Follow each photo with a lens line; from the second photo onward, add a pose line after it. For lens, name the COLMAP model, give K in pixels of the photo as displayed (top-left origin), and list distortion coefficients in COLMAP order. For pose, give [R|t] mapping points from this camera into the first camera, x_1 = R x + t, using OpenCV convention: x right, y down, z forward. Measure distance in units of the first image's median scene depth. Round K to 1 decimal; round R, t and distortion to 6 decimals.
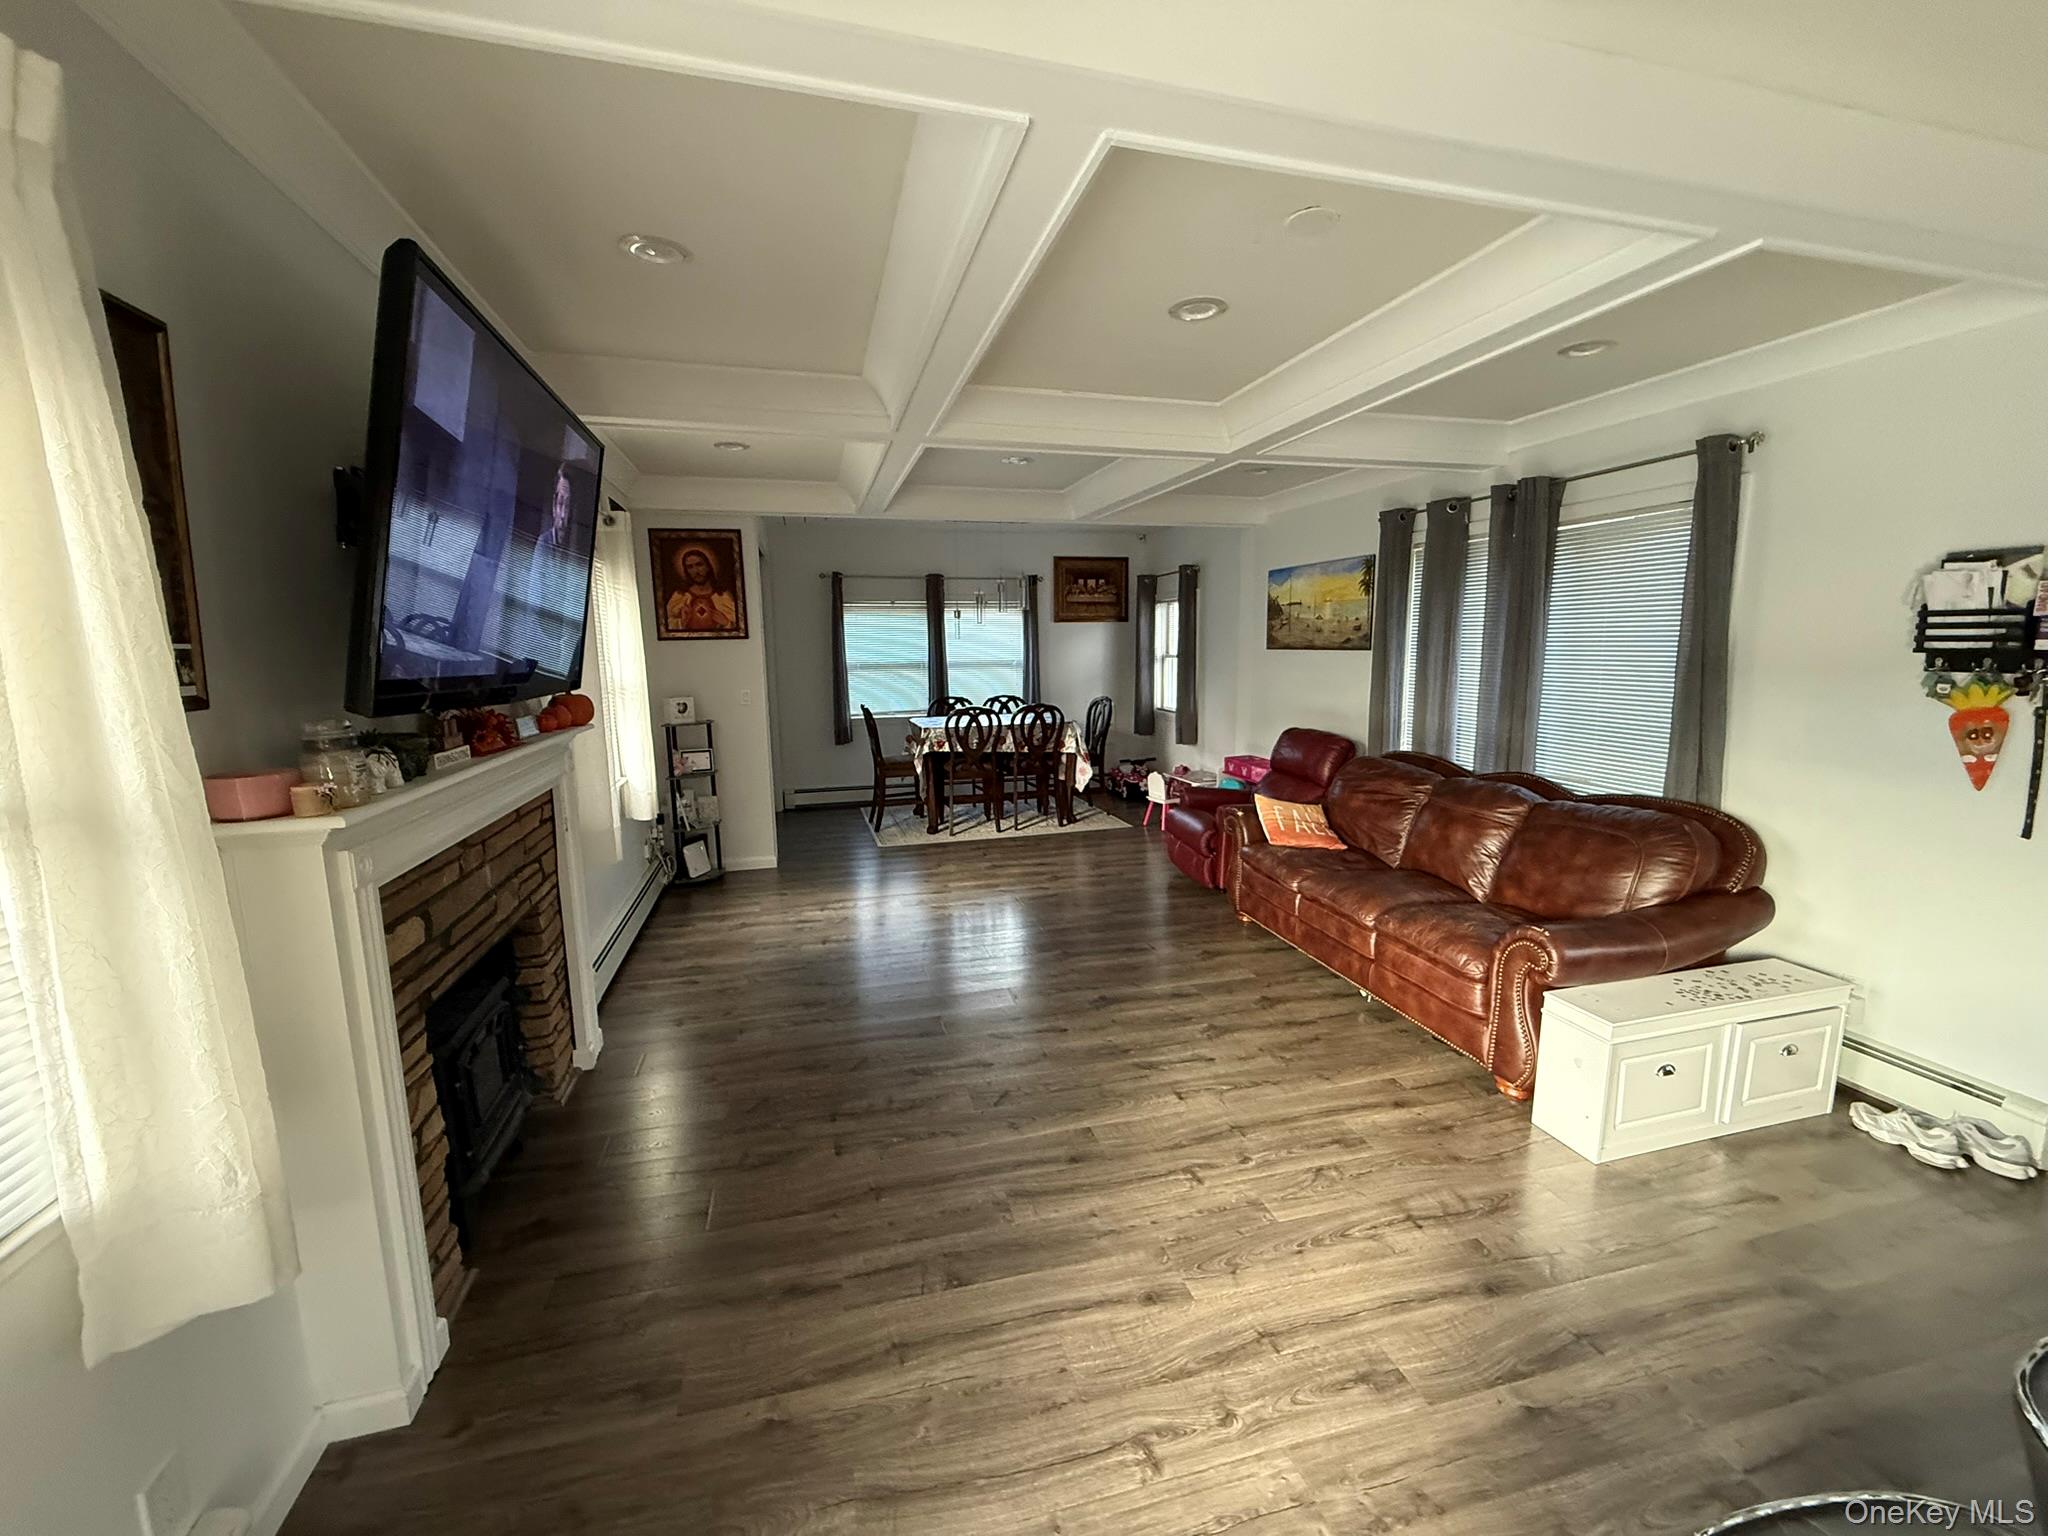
lens RADIAL K [[815.3, 0, 1017.5], [0, 815.3, 765.6], [0, 0, 1]] dist [0.000280, -0.000495]
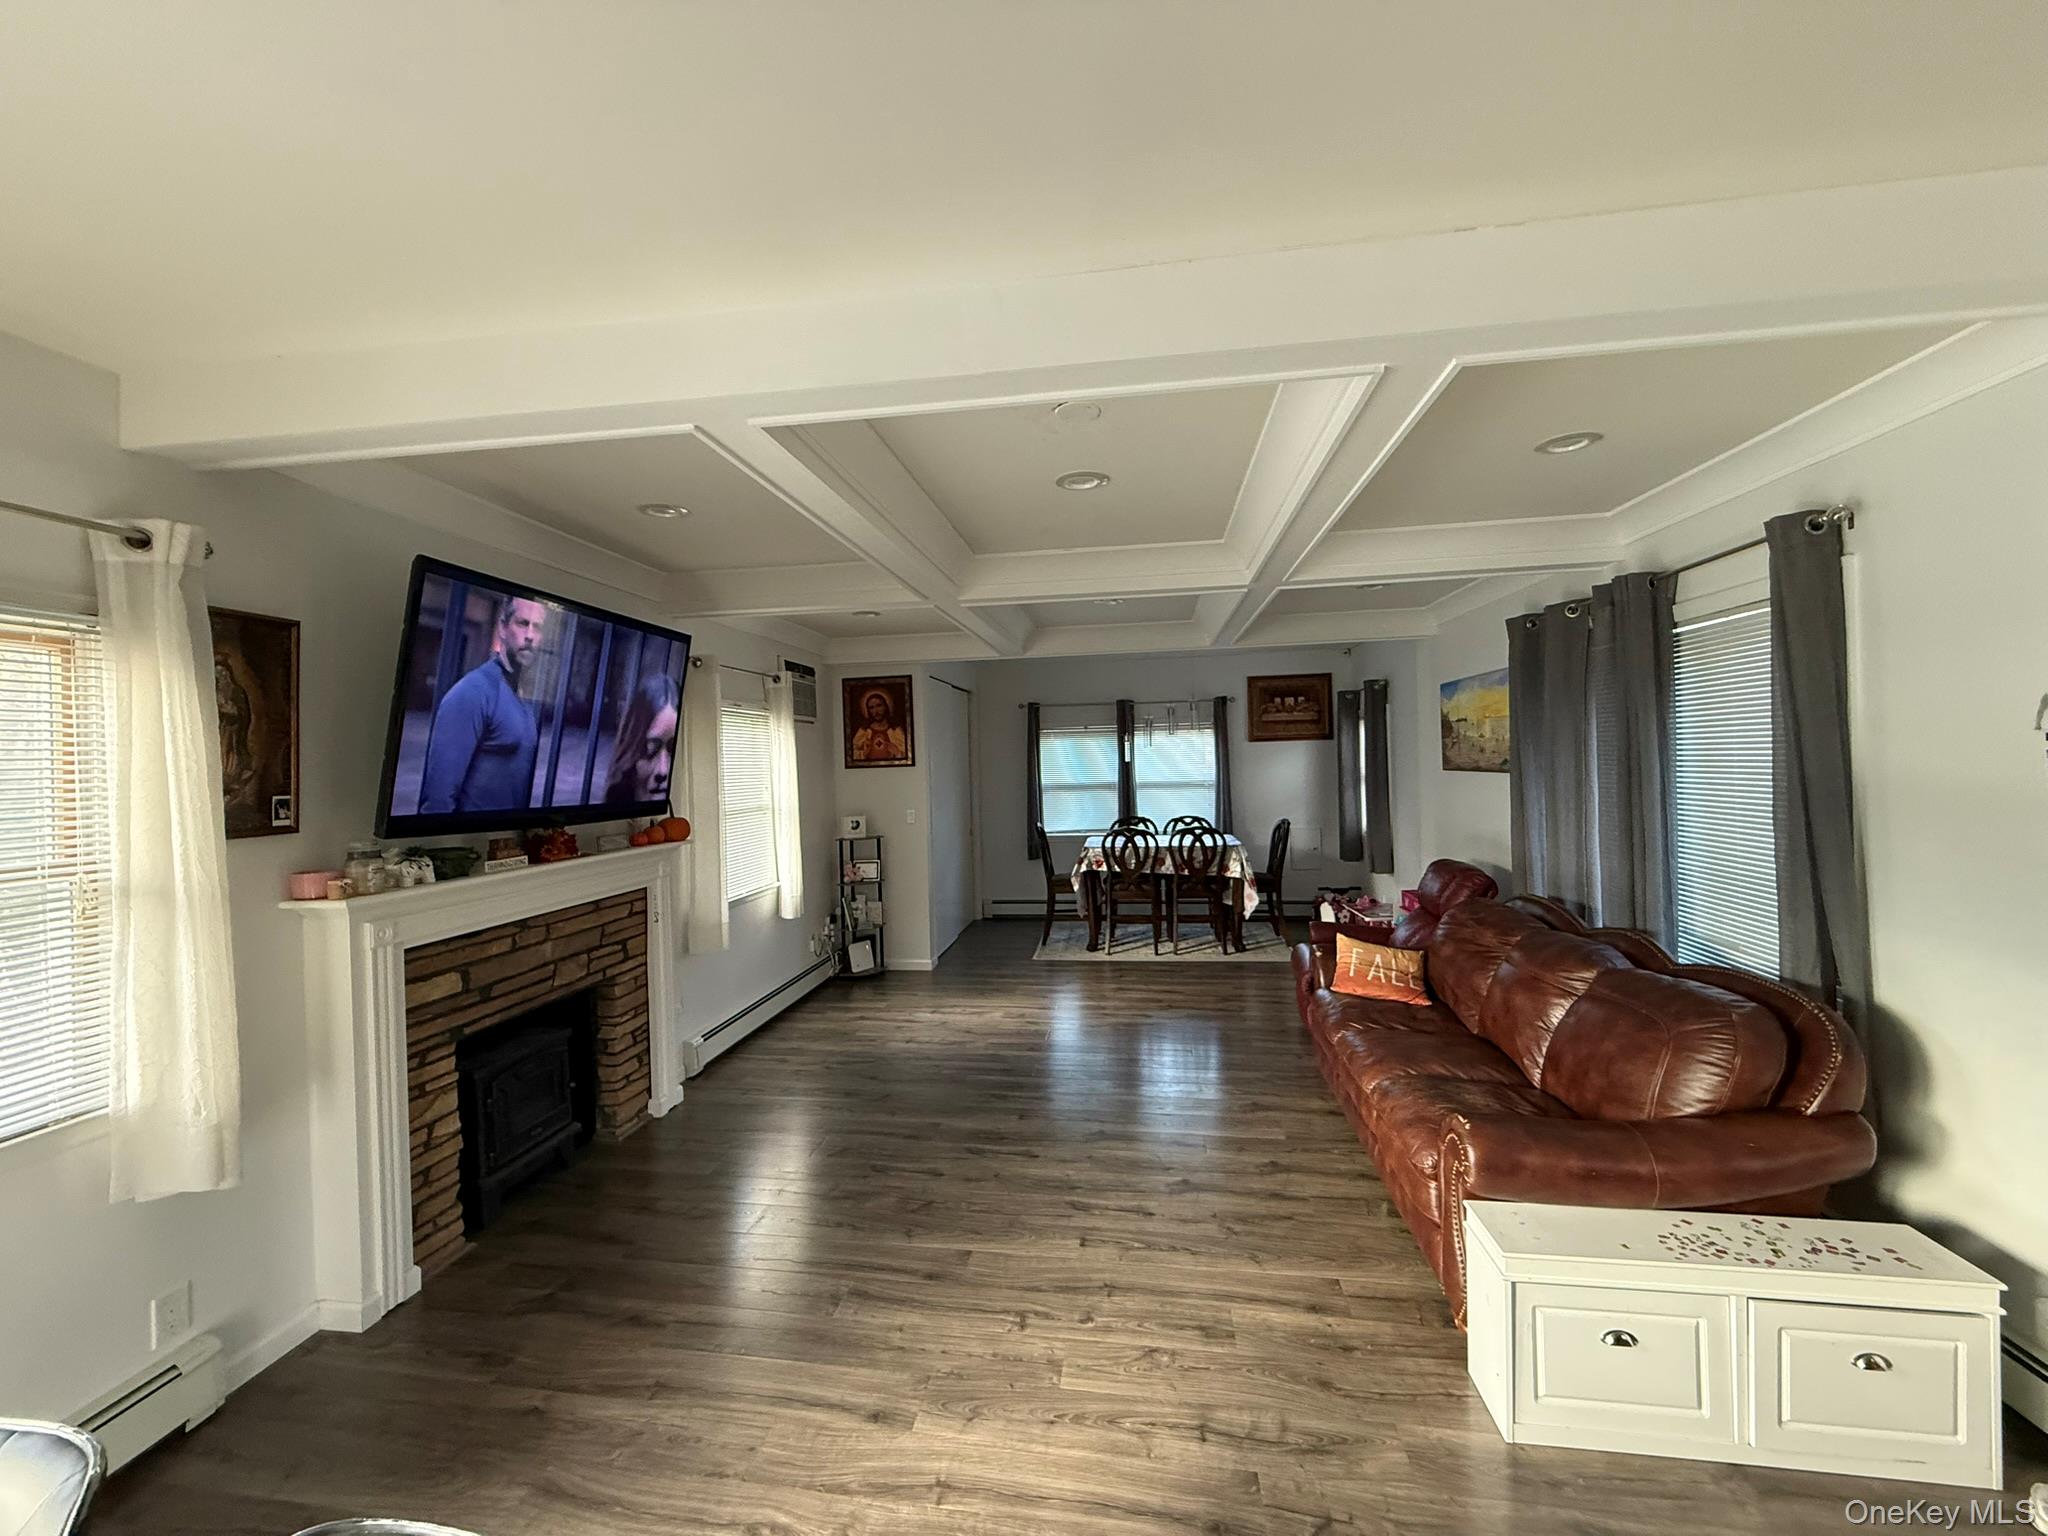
lens RADIAL K [[815.3, 0, 1020.0], [0, 815.3, 764.5], [0, 0, 1]] dist [0.000280, -0.000495]
pose [[0.915962, -0.010673, -0.401122, 0.407861], [-0.045091, 0.990577, -0.129322, -0.021985], [0.398723, 0.136541, 0.906850, 0.011399]]
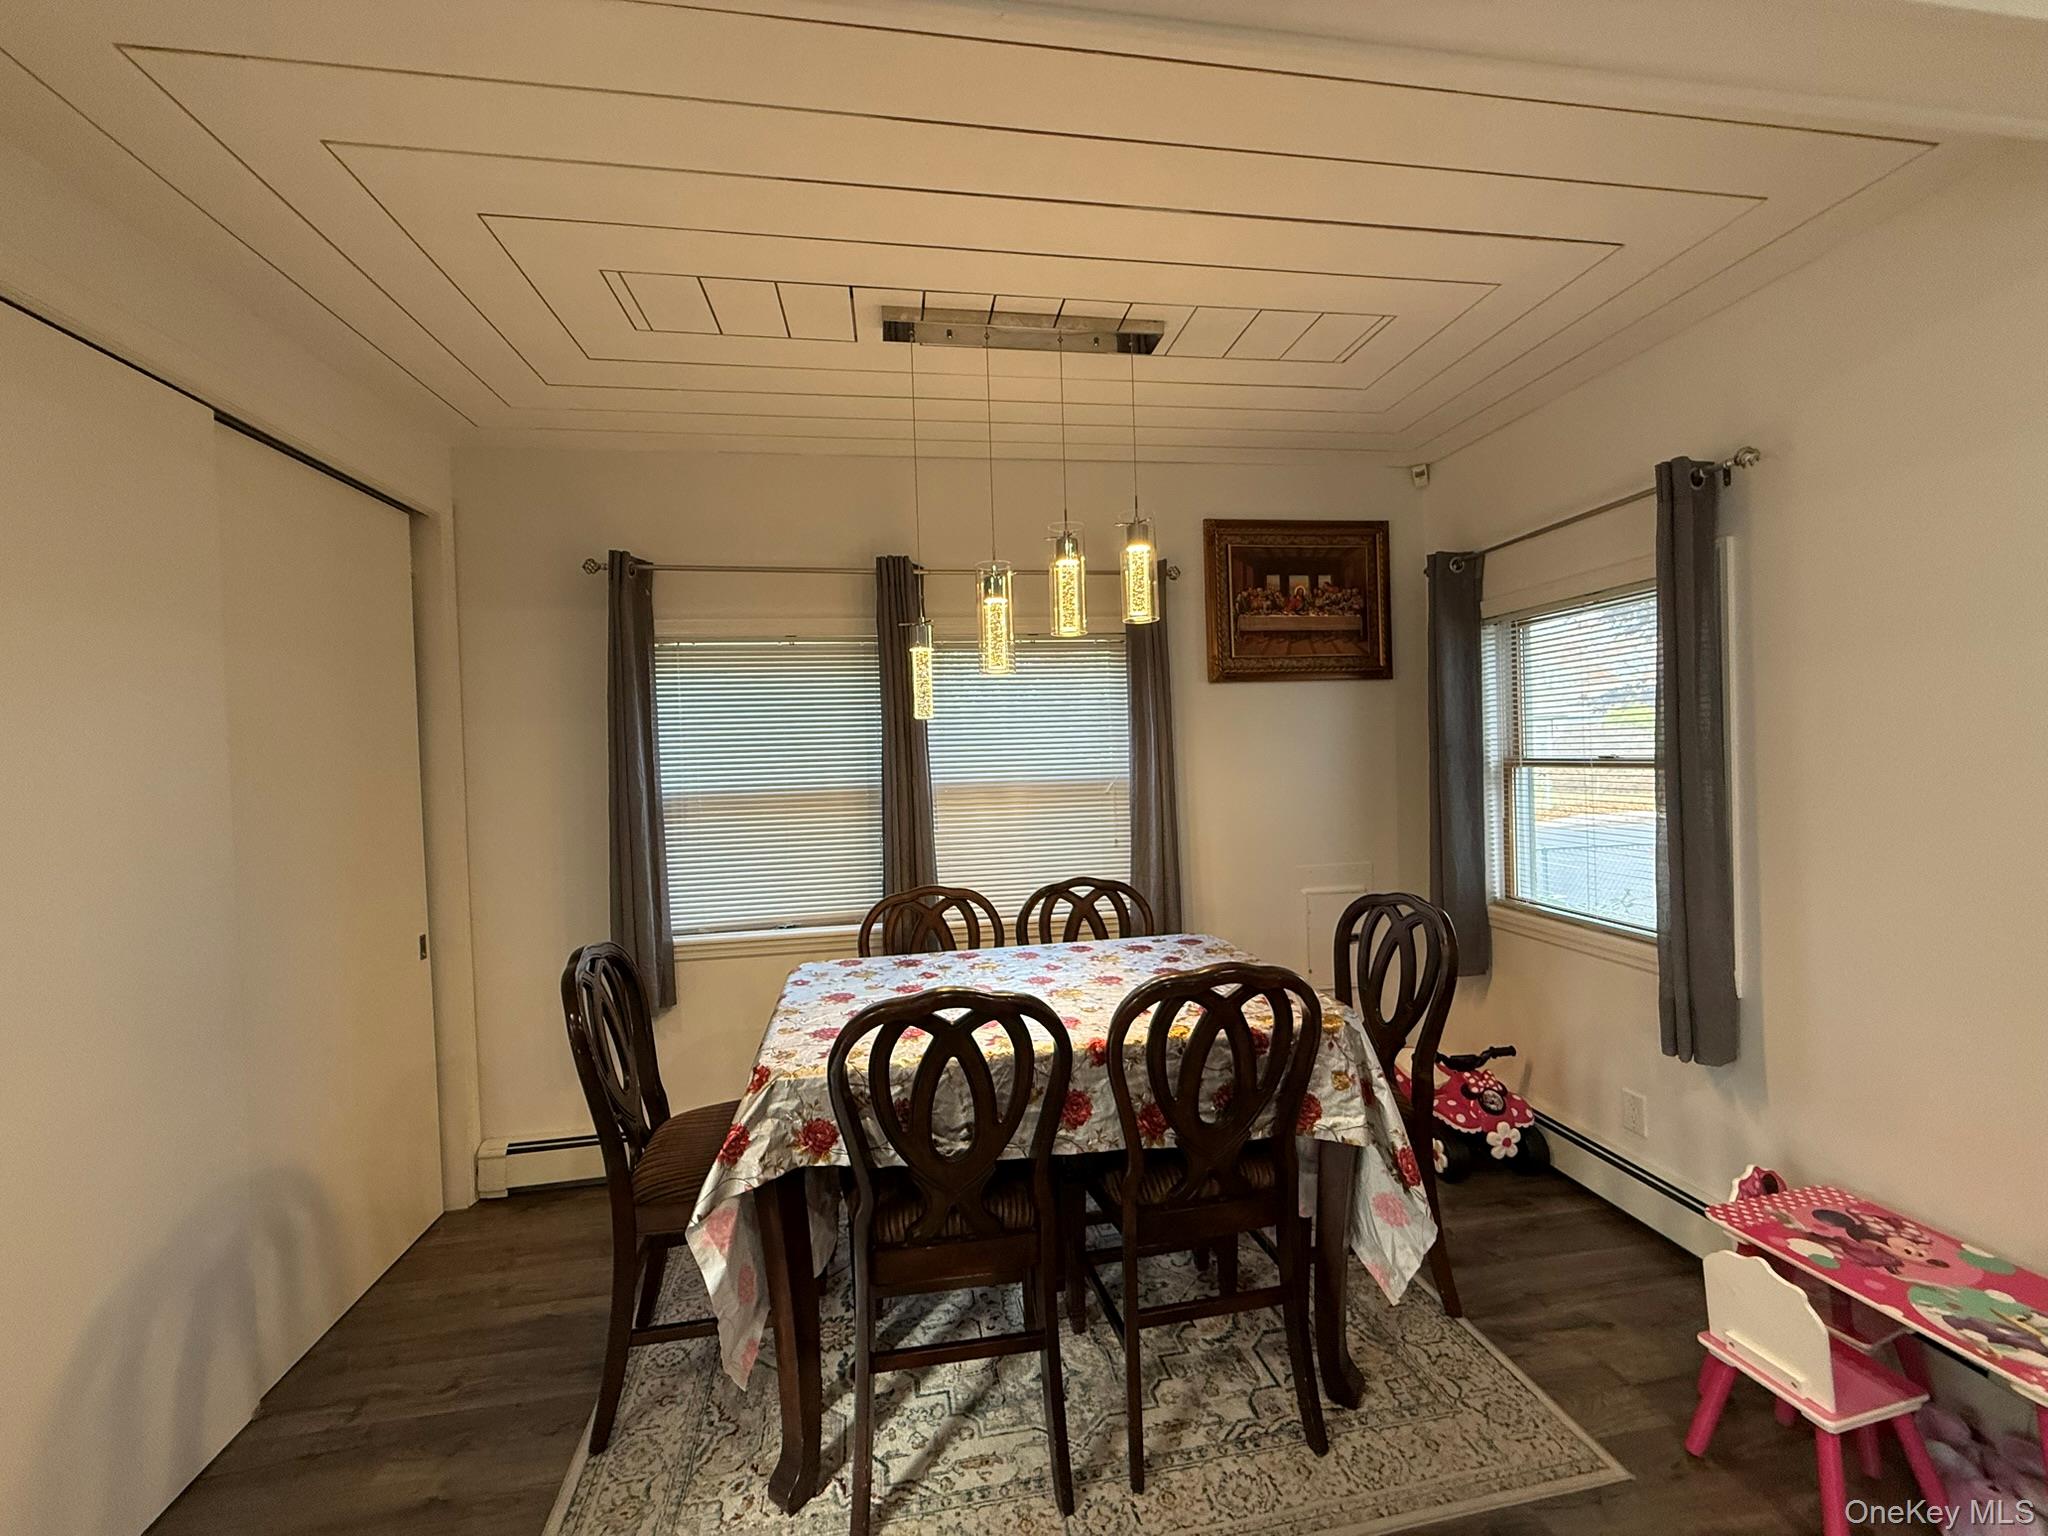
lens RADIAL K [[815.3, 0, 1019.5], [0, 815.3, 764.8], [0, 0, 1]] dist [0.000280, -0.000495]
pose [[0.994898, -0.018004, -0.099266, -0.015650], [0.004476, 0.990856, -0.134851, -0.184244], [0.100786, 0.133718, 0.985881, 1.334153]]
